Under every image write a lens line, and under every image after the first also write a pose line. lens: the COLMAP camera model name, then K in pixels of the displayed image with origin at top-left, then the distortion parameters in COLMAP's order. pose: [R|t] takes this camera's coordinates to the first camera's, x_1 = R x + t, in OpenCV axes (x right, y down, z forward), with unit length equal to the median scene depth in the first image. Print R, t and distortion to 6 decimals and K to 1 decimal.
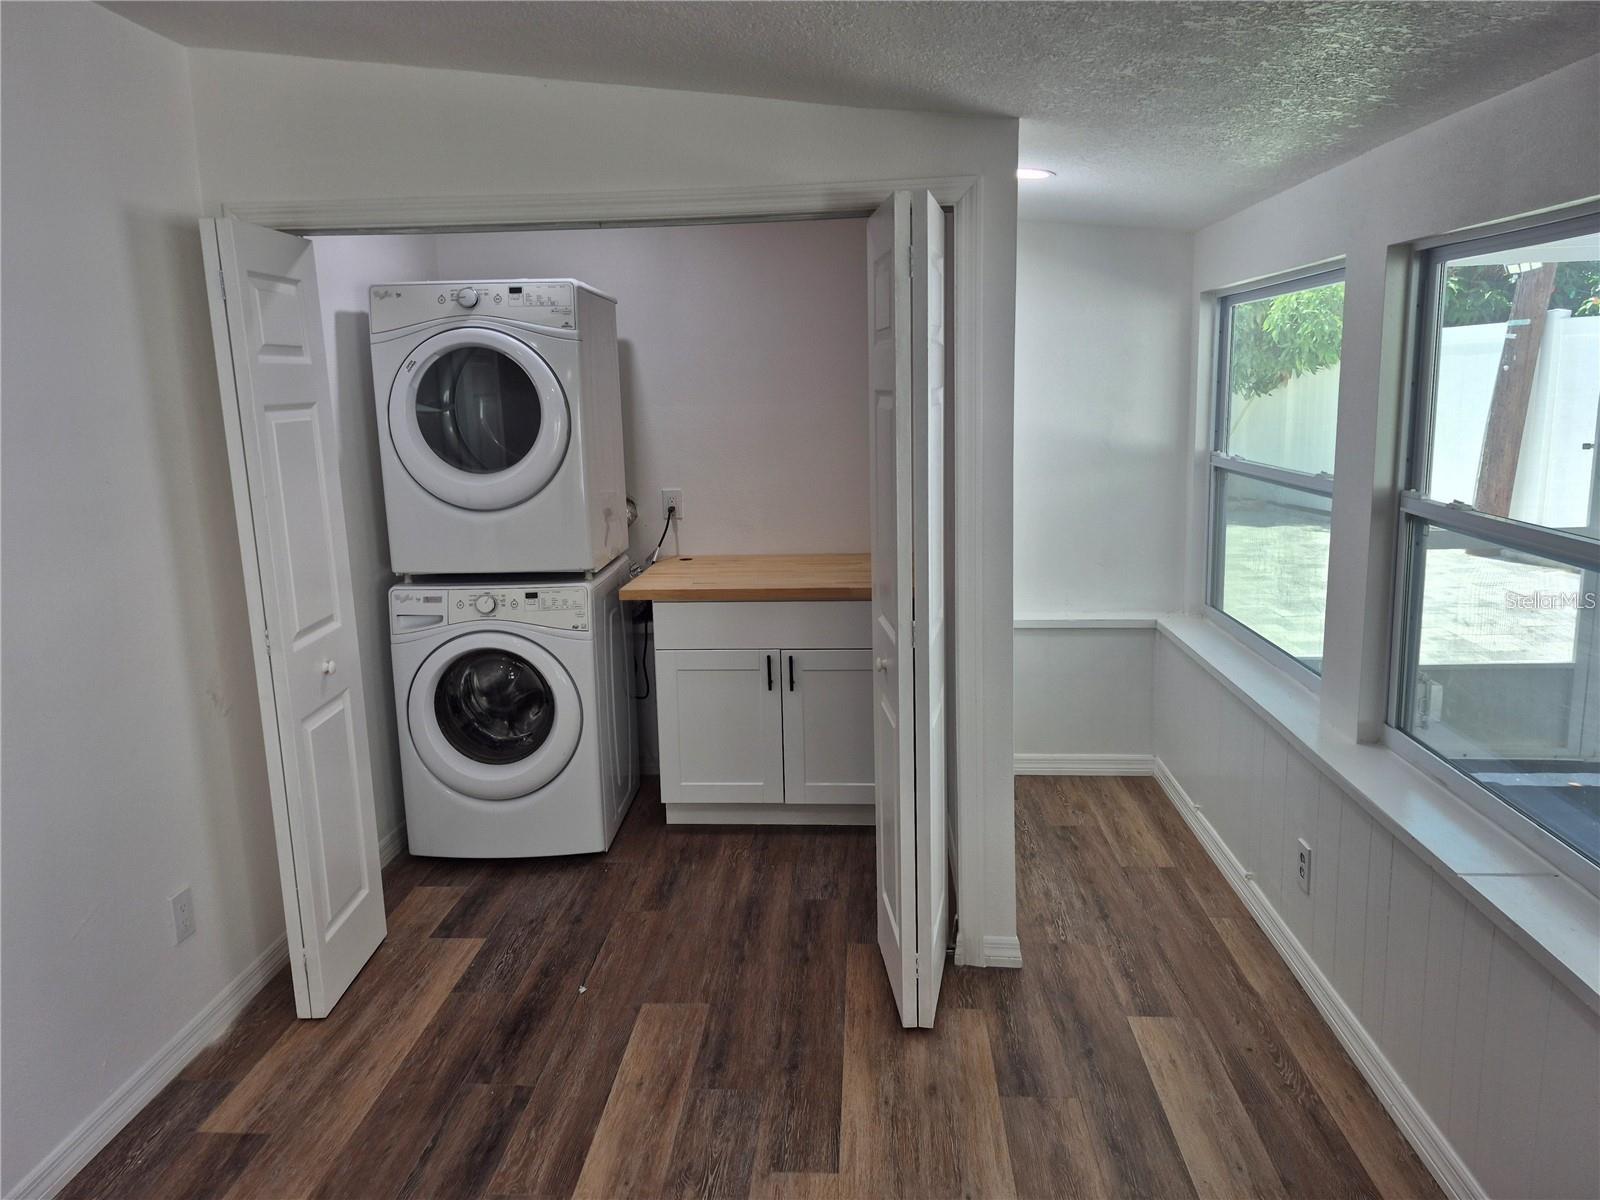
lens RADIAL K [[1097.9, 0, 801.2], [0, 1097.9, 590.2], [0, 0, 1]] dist [0.088062, -0.098484]
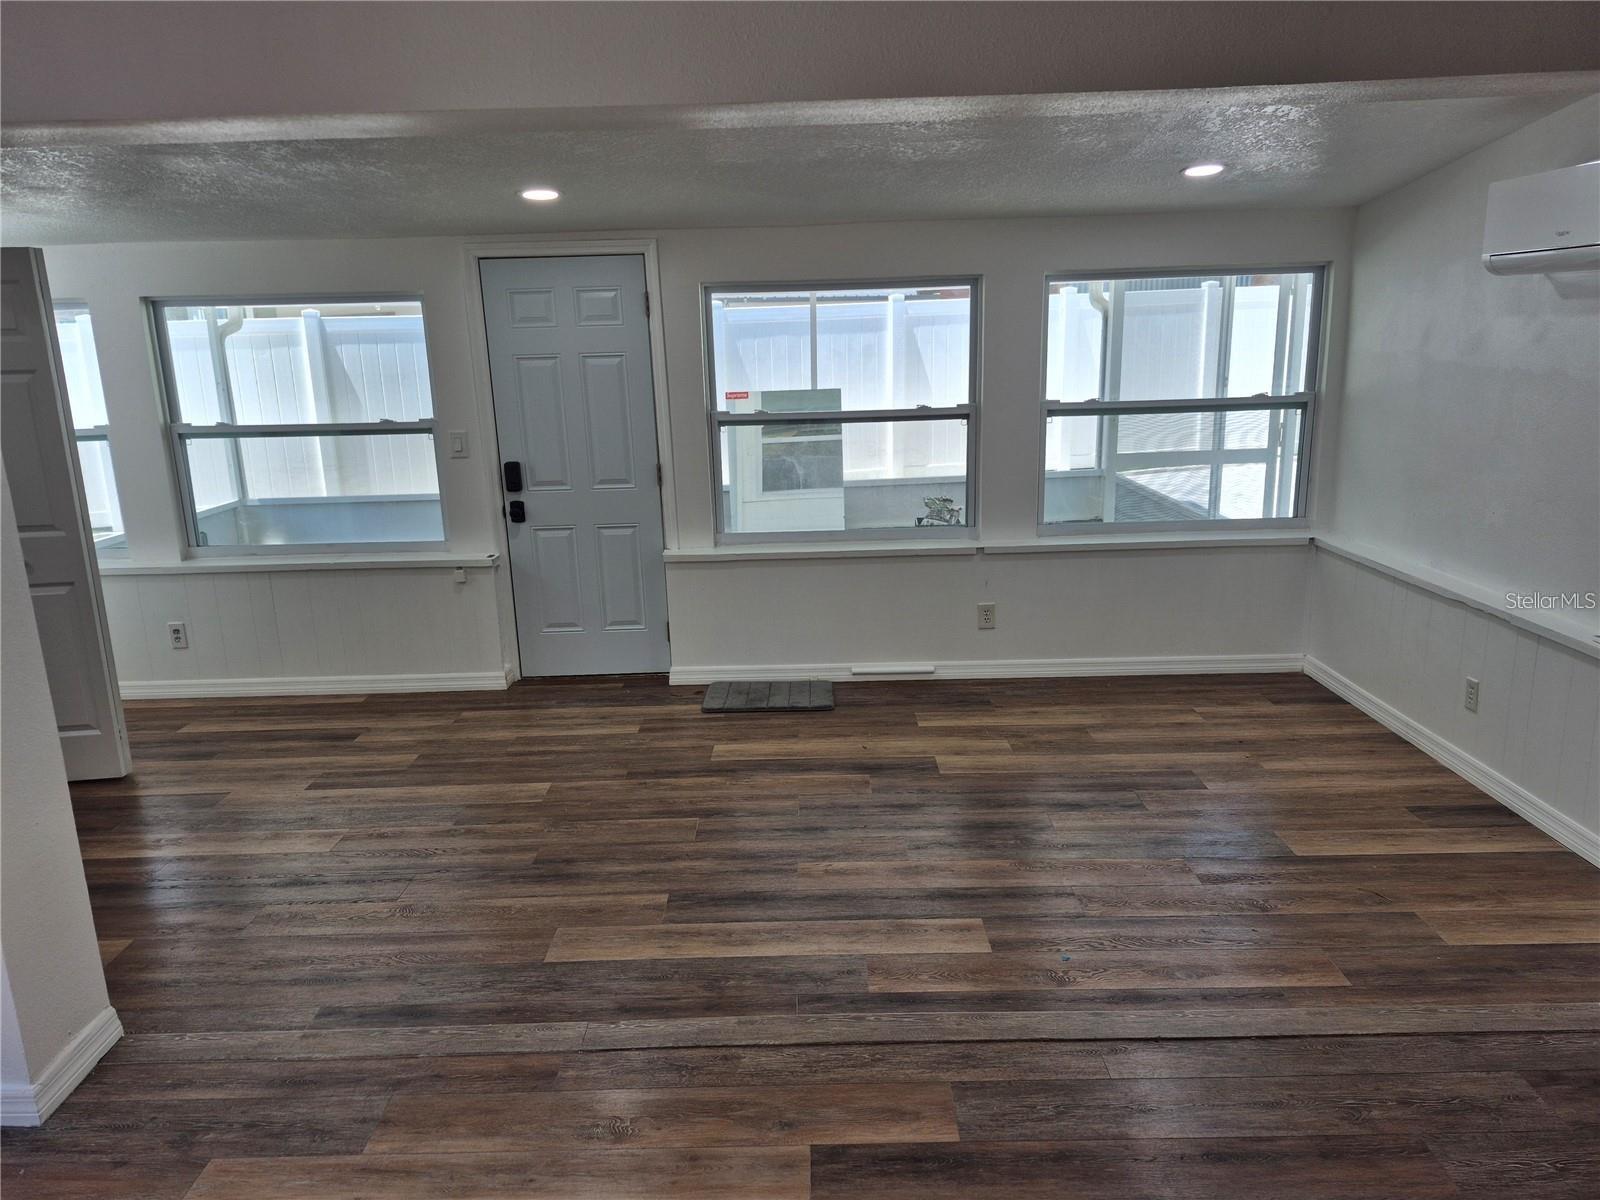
lens RADIAL K [[1097.9, 0, 801.2], [0, 1097.9, 590.2], [0, 0, 1]] dist [0.088062, -0.098484]
pose [[-0.057413, -0.200109, 0.978090, -1.359004], [0.219931, 0.953103, 0.207906, 0.022561], [-0.973825, 0.227049, -0.010710, 0.016820]]
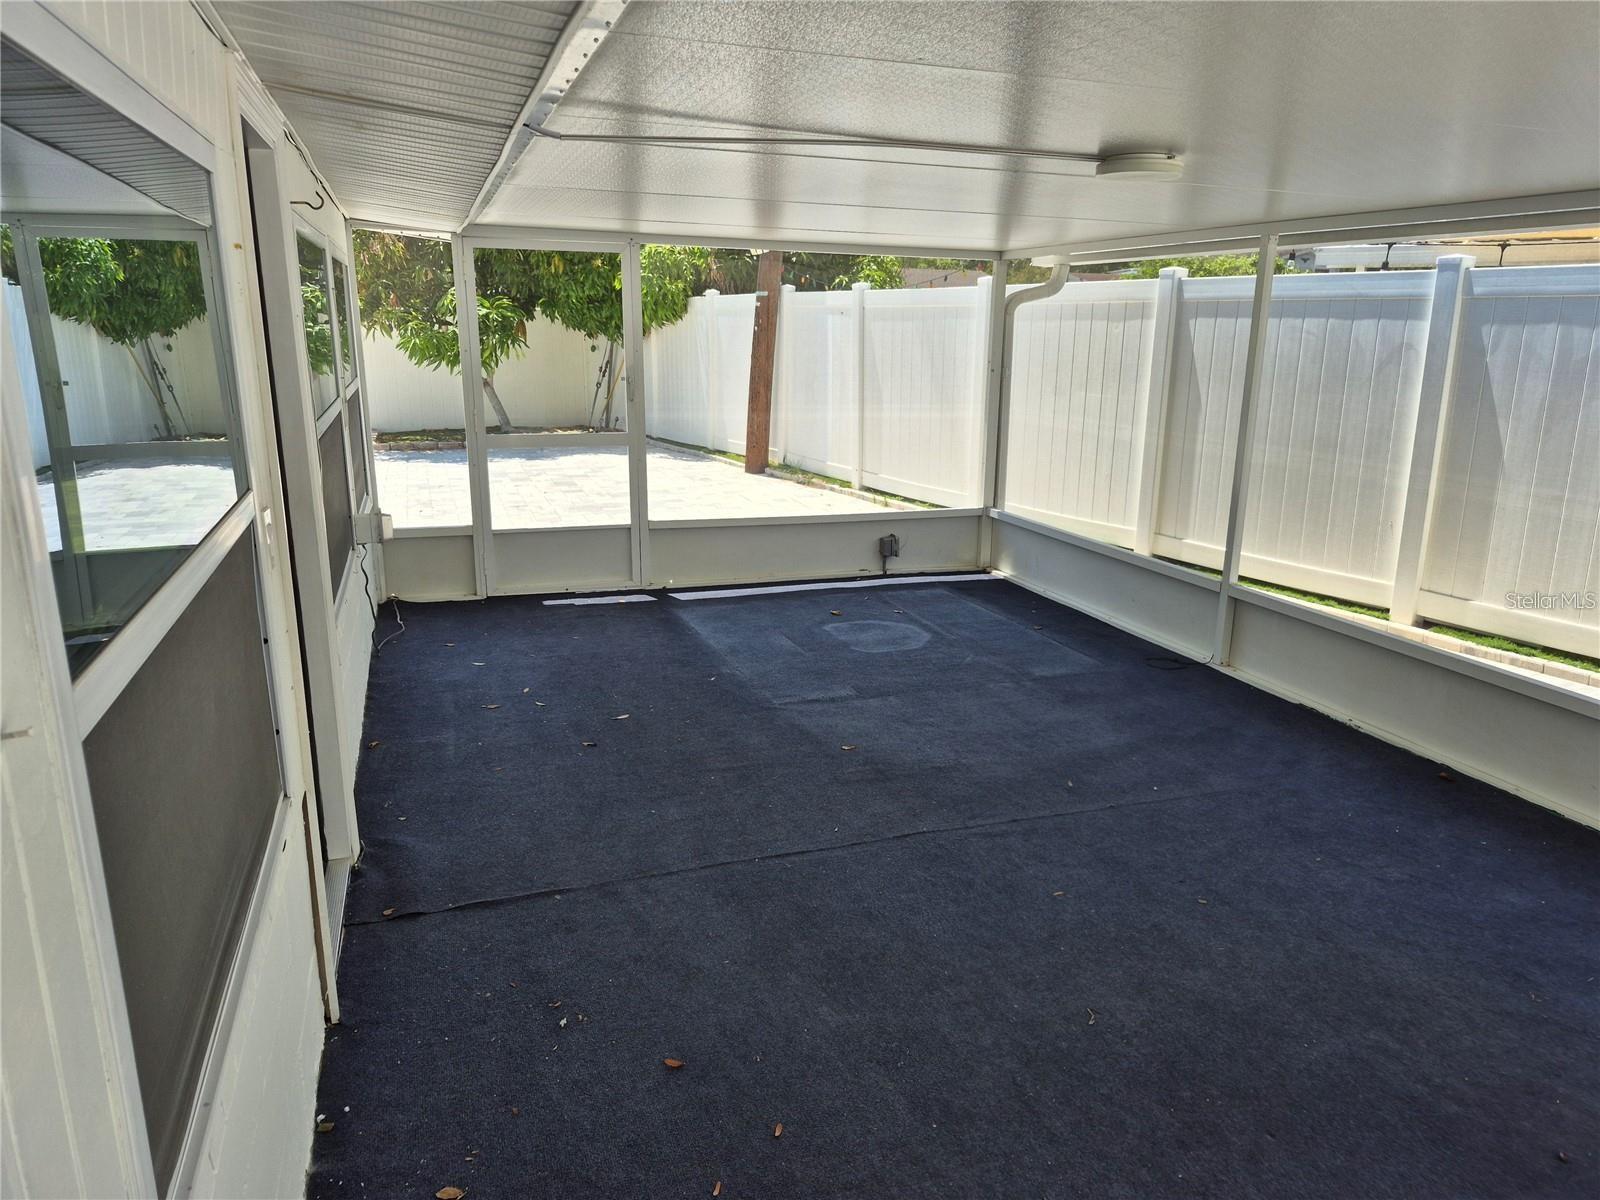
lens RADIAL K [[1097.9, 0, 801.2], [0, 1097.9, 590.2], [0, 0, 1]] dist [0.088062, -0.098484]
pose [[0.922774, -0.061677, 0.380373, 0.447467], [0.042543, 0.997380, 0.058514, 0.104107], [-0.382985, -0.037813, 0.922980, -0.671512]]
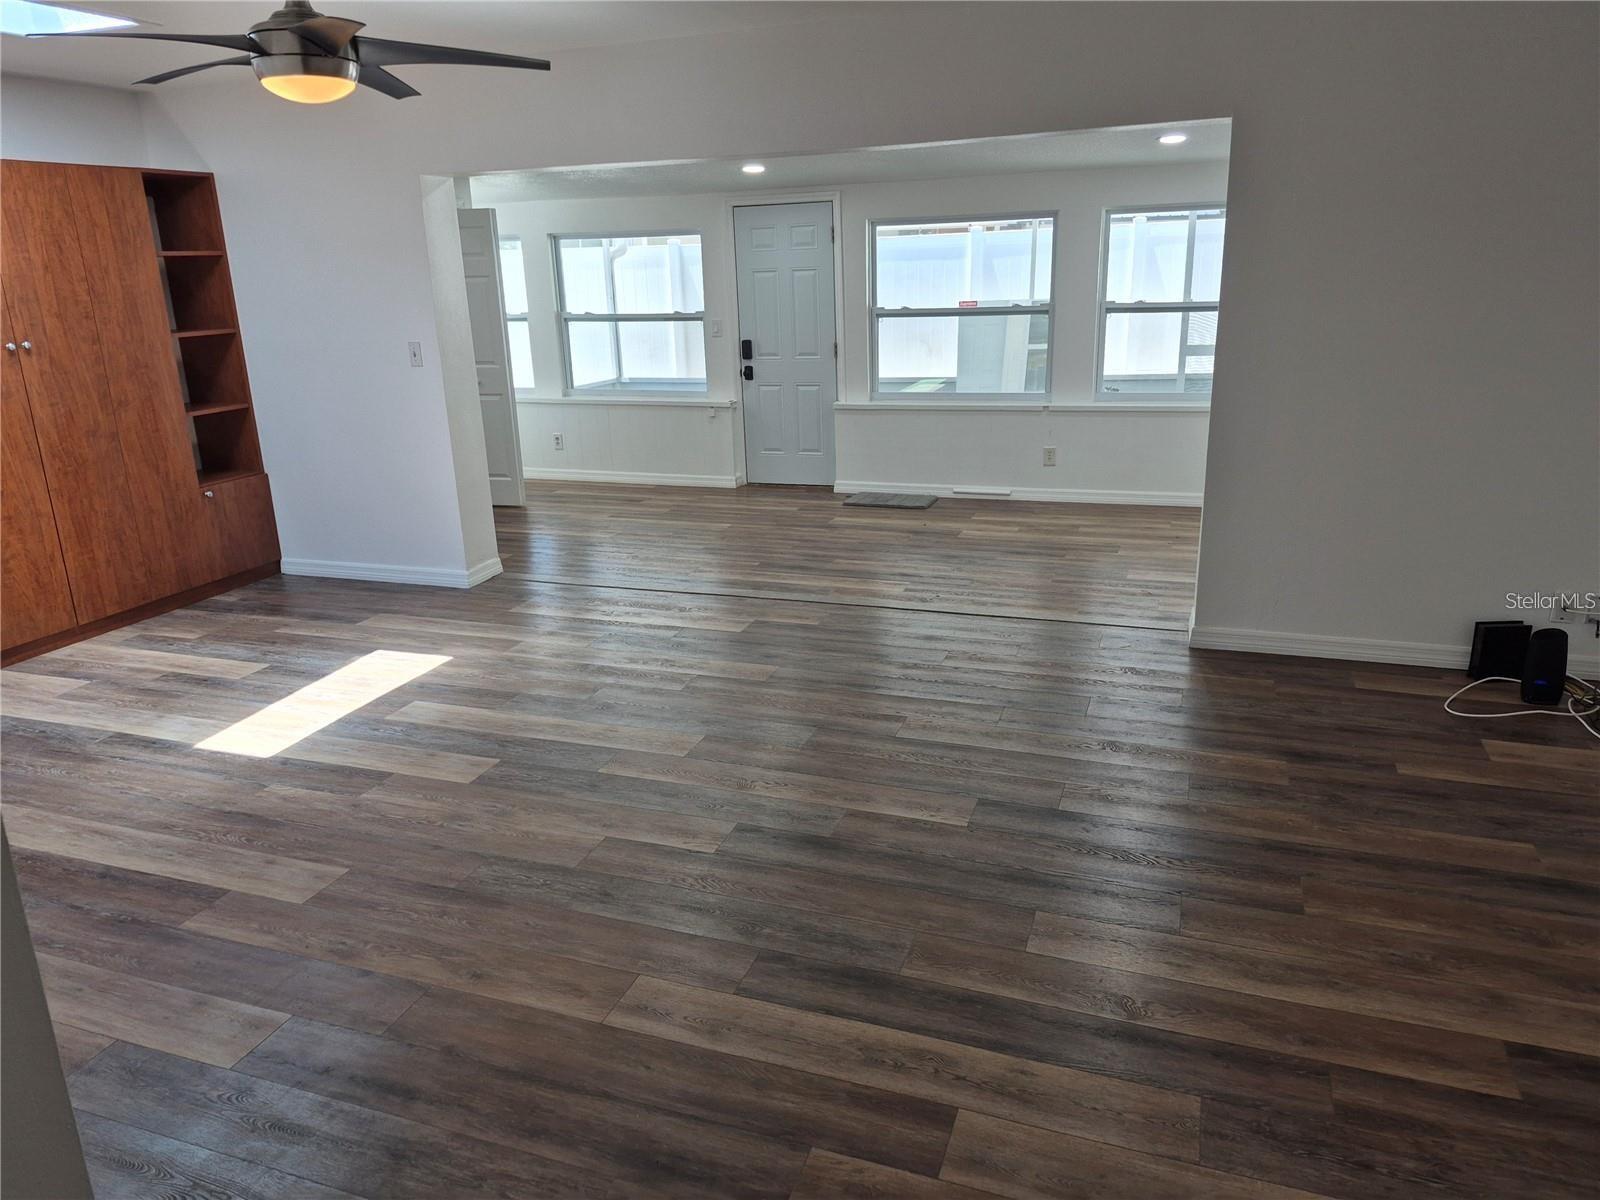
lens RADIAL K [[1097.9, 0, 801.2], [0, 1097.9, 590.2], [0, 0, 1]] dist [0.088062, -0.098484]
pose [[0.281254, -0.252052, 0.925941, -2.213917], [0.205240, 0.958363, 0.198536, 0.171514], [-0.937429, 0.134201, 0.321274, -0.517414]]
